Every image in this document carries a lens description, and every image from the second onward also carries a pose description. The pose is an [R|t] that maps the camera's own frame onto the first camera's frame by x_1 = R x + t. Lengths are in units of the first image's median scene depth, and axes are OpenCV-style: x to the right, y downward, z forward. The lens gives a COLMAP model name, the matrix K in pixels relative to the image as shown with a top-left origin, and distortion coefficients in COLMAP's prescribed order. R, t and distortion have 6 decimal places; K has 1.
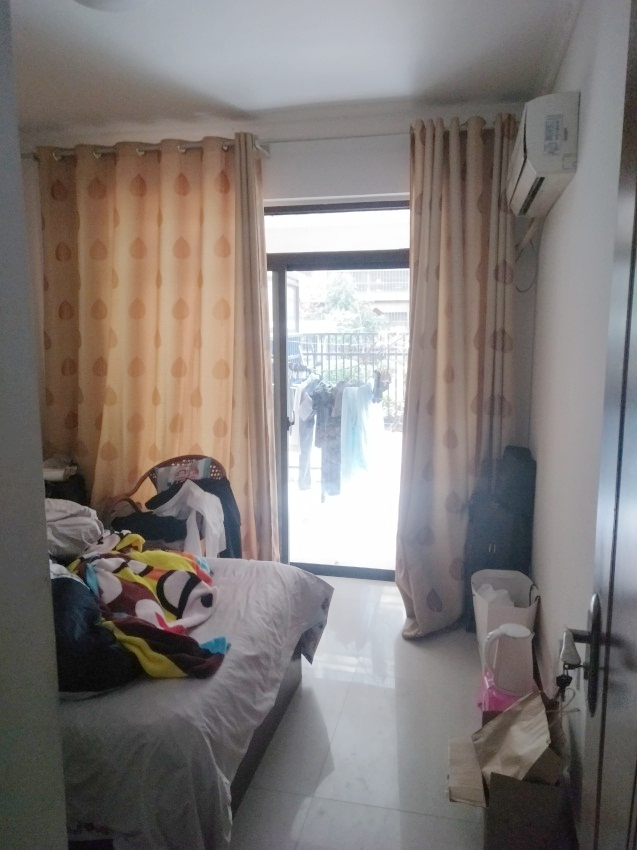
lens RADIAL K [[631.2, 0, 318.5], [0, 631.2, 425.0], [0, 0, 1]] dist [0.003914, -0.004344]
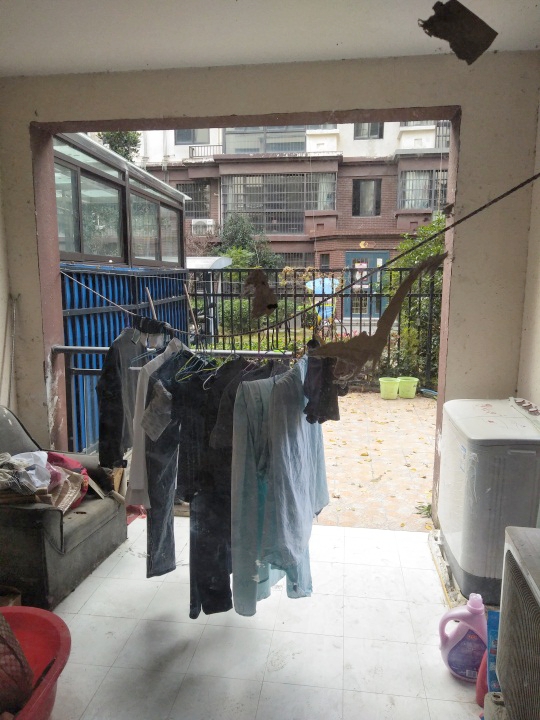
lens RADIAL K [[534.6, 0, 270.0], [0, 534.6, 360.0], [0, 0, 1]] dist [0.003914, -0.004344]
pose [[0.995727, -0.009956, 0.091808, 0.018470], [0.008722, 0.999866, 0.013838, -0.049782], [-0.091933, -0.012978, 0.995681, 0.407650]]
